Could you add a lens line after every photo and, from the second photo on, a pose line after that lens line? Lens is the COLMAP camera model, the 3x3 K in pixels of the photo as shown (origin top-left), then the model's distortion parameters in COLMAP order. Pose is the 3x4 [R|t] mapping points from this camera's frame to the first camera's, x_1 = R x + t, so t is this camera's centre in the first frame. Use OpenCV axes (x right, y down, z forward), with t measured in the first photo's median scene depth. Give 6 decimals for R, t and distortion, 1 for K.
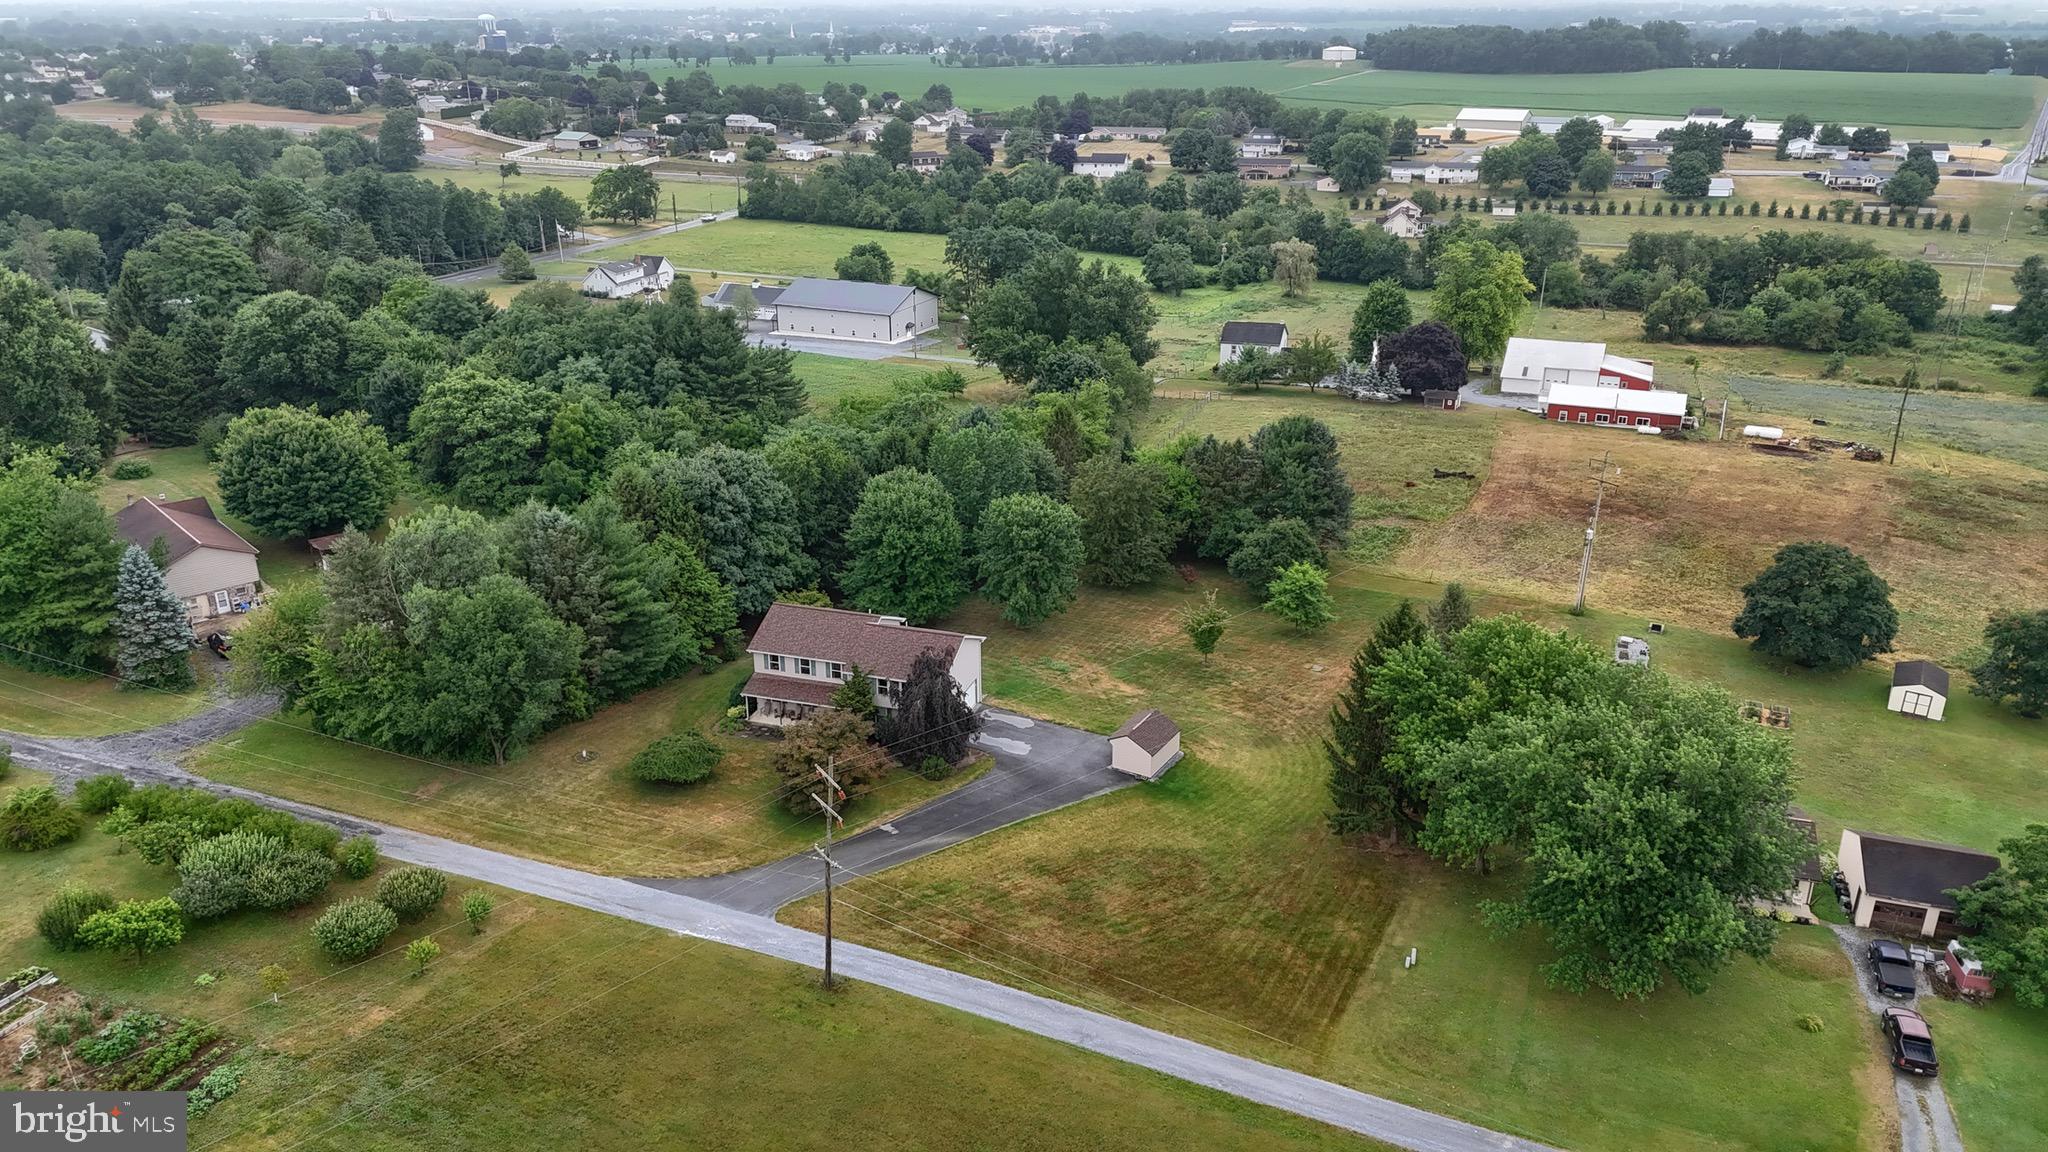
lens RADIAL K [[1492.8, 0, 1024.0], [0, 1492.8, 576.0], [0, 0, 1]] dist [0.095040, -0.101057]
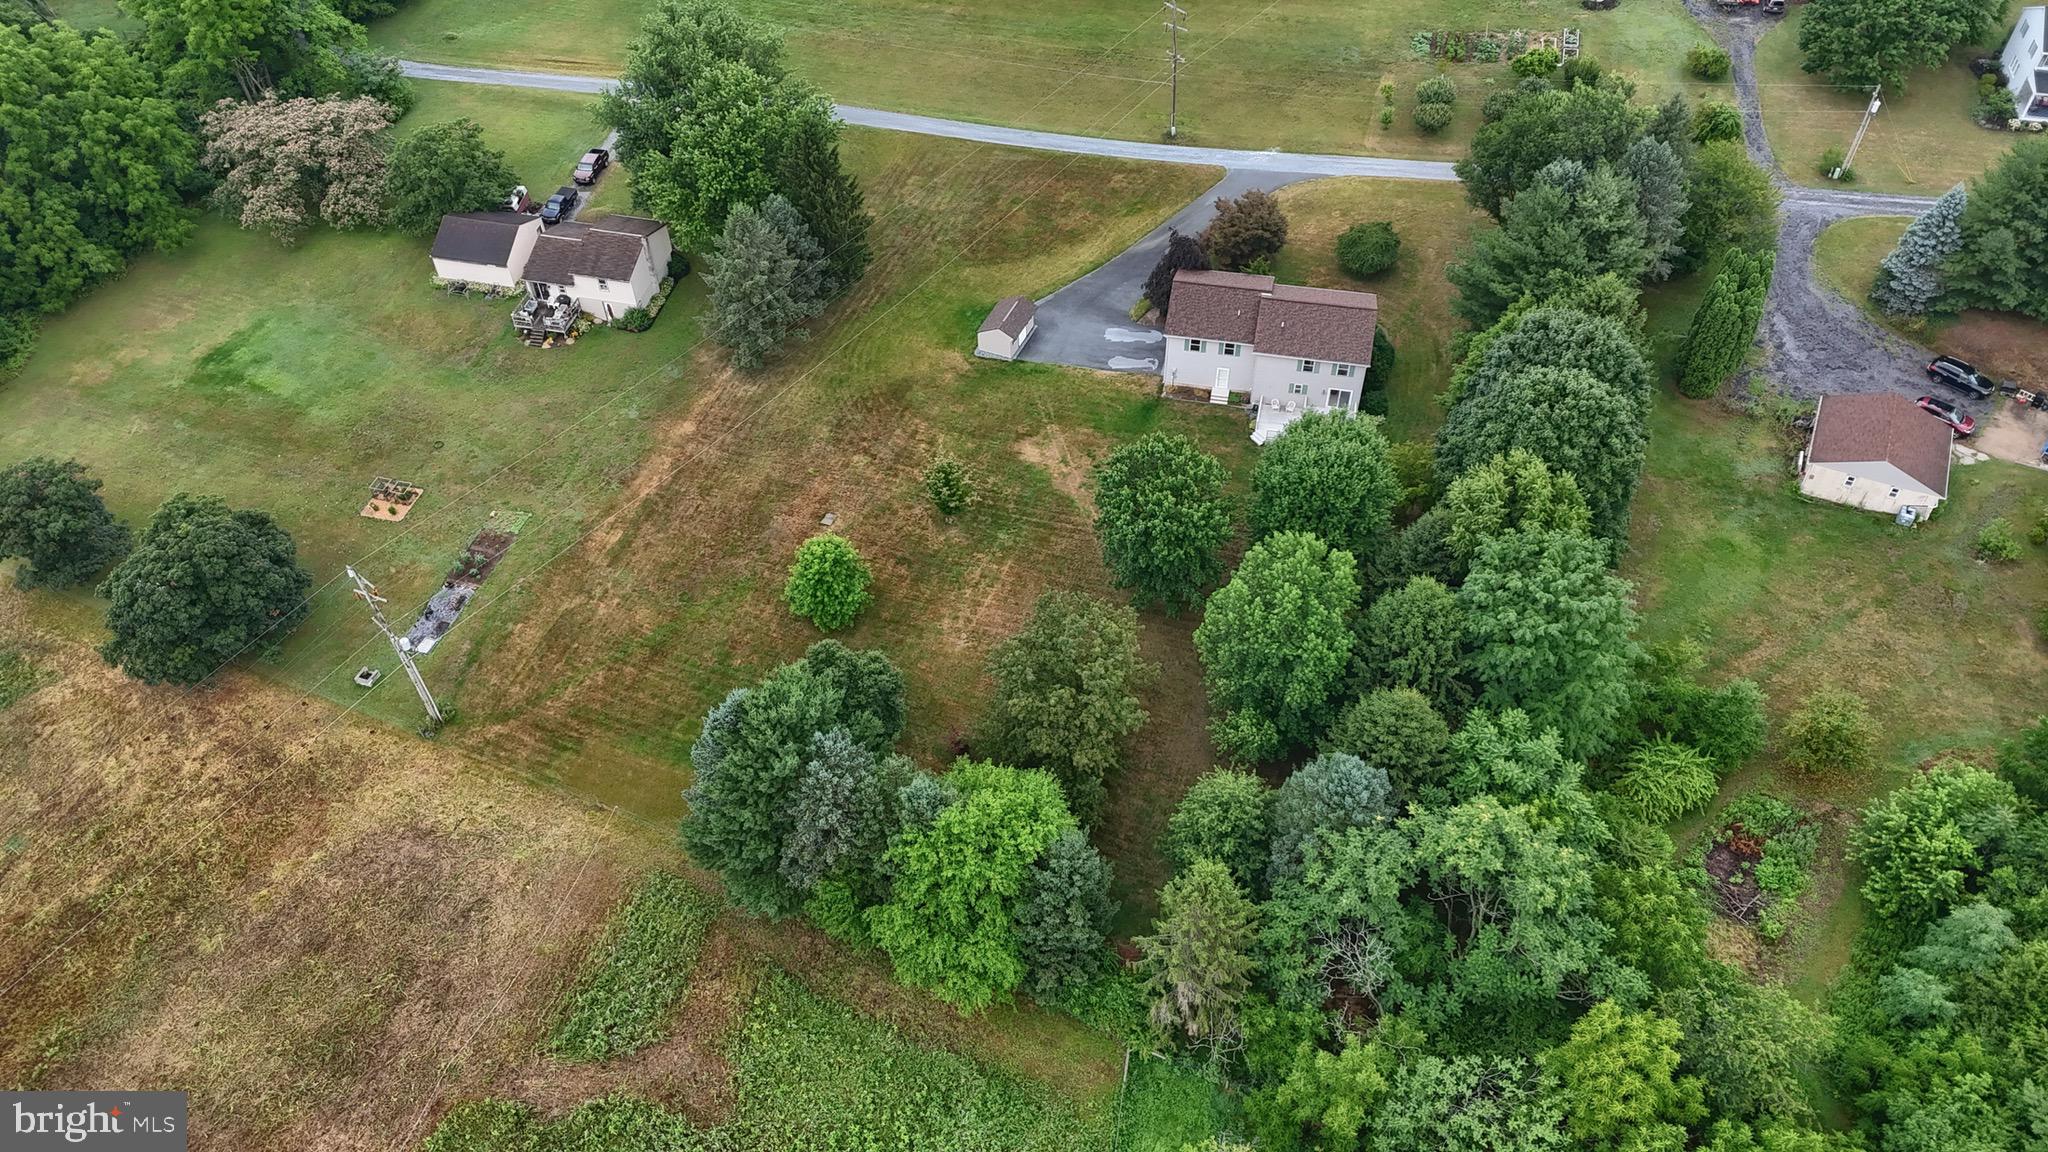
lens RADIAL K [[1492.8, 0, 1024.0], [0, 1492.8, 576.0], [0, 0, 1]] dist [0.095040, -0.101057]
pose [[-0.993265, 0.087104, -0.076407, 0.211570], [-0.038491, 0.373937, 0.926655, -1.092493], [0.109287, 0.923355, -0.368066, 1.935757]]
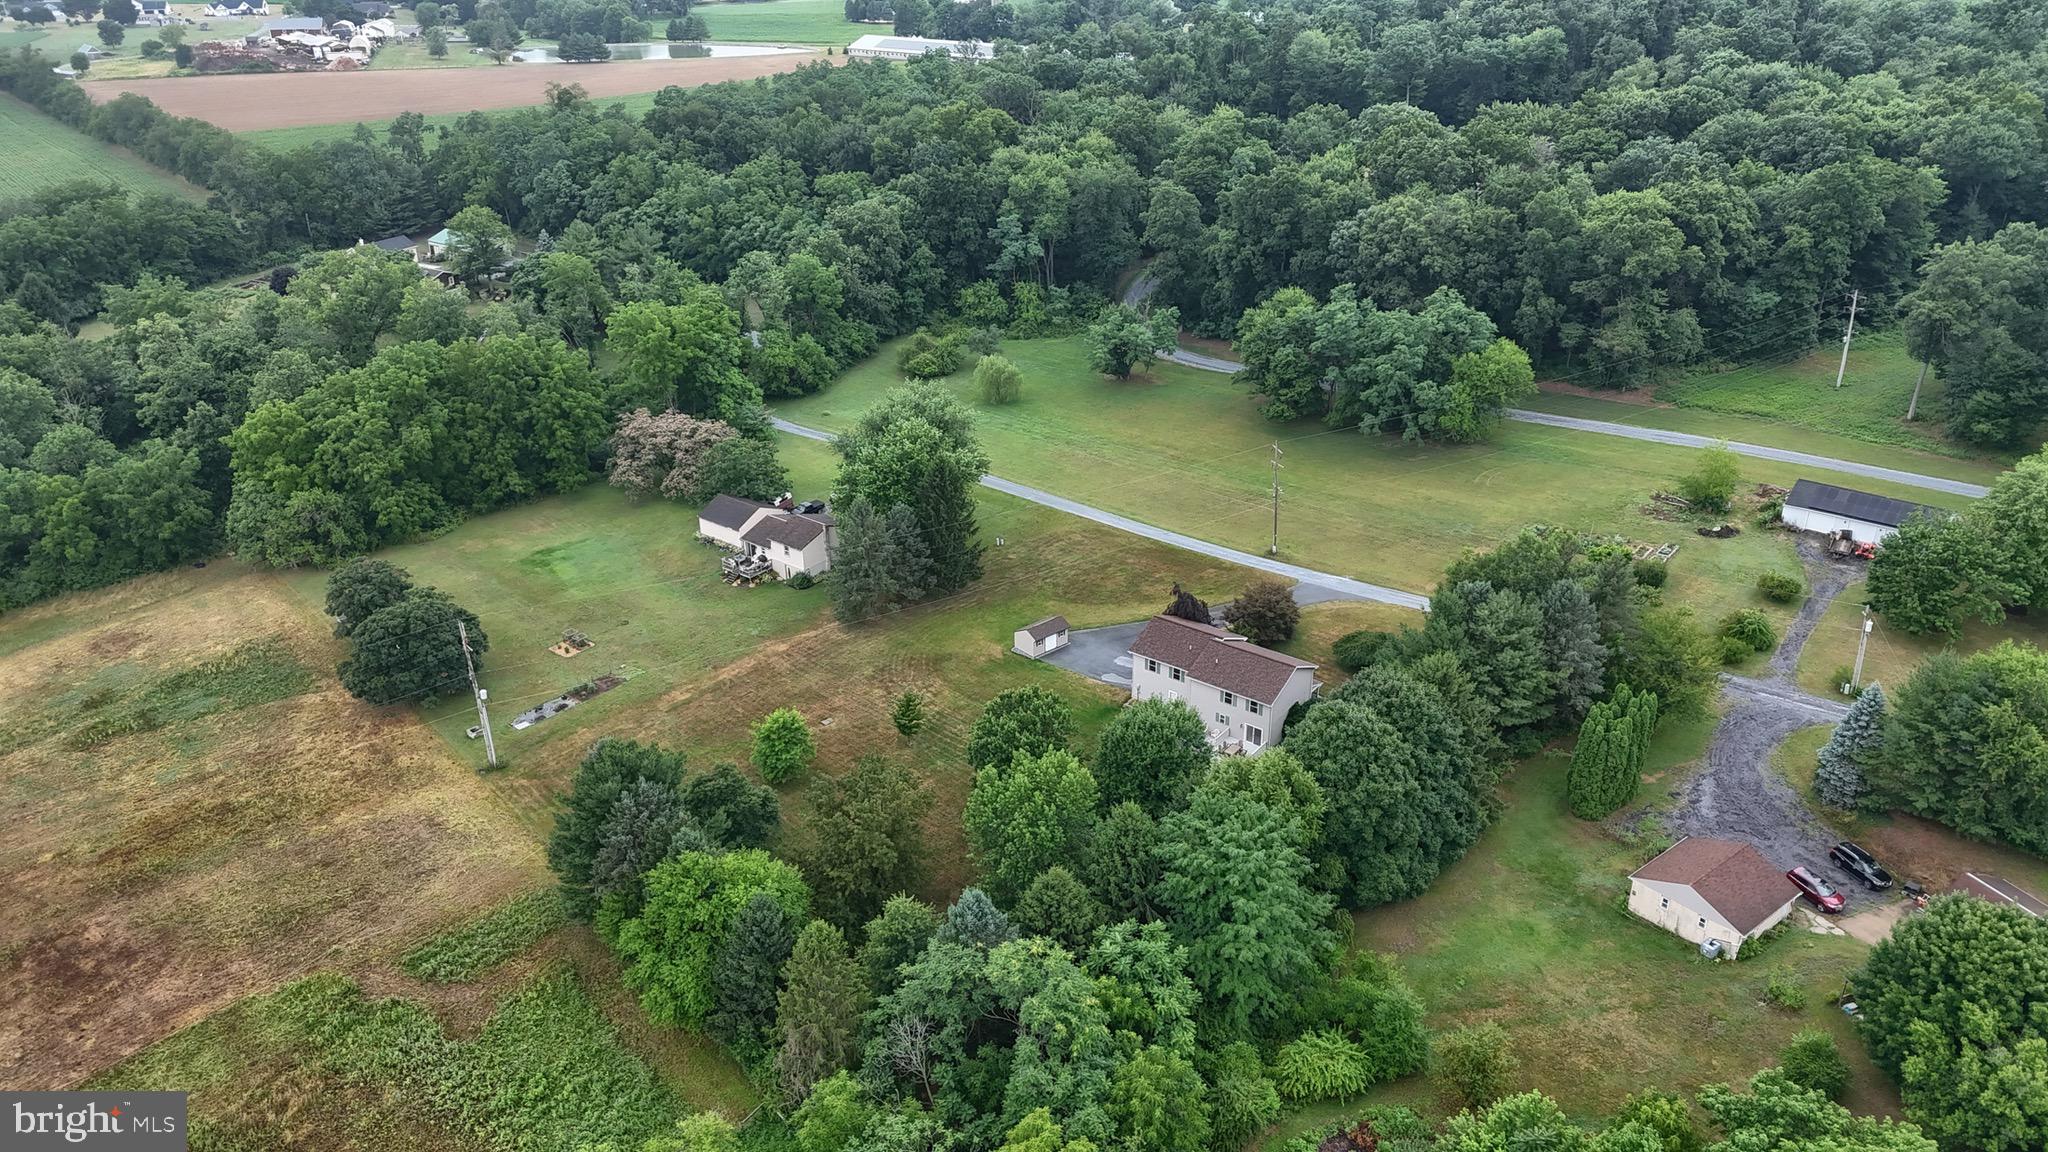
lens RADIAL K [[1492.8, 0, 1024.0], [0, 1492.8, 576.0], [0, 0, 1]] dist [0.095040, -0.101057]
pose [[-0.946854, -0.140999, 0.289113, -0.377156], [0.116912, 0.686484, 0.717685, -1.168552], [-0.299664, 0.713344, -0.633516, 2.256488]]
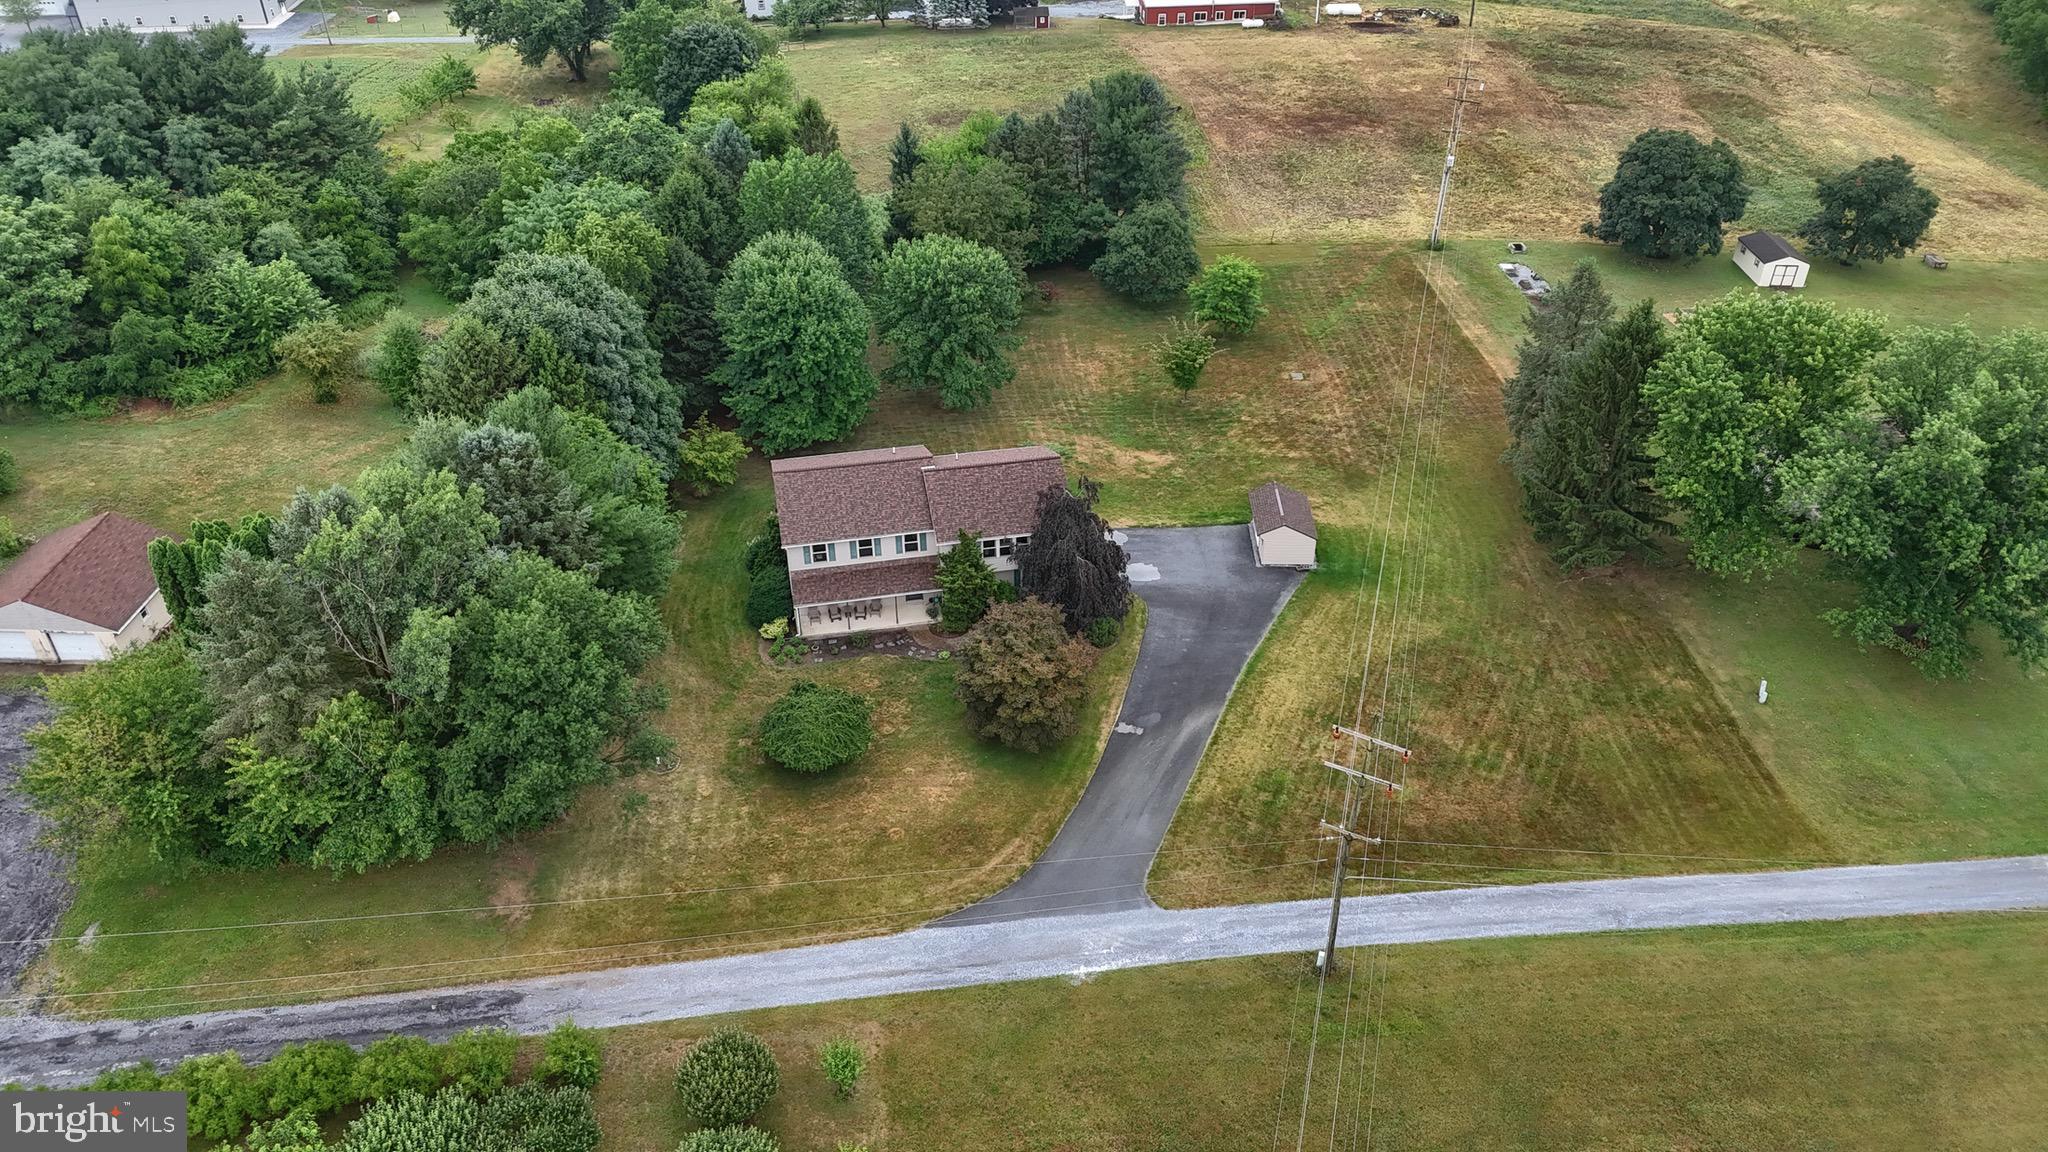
lens RADIAL K [[1492.8, 0, 1024.0], [0, 1492.8, 576.0], [0, 0, 1]] dist [0.095040, -0.101057]
pose [[0.871264, -0.285532, 0.399213, -0.464990], [0.178637, 0.942059, 0.283927, -0.150651], [-0.457152, -0.176061, 0.871788, 0.389715]]
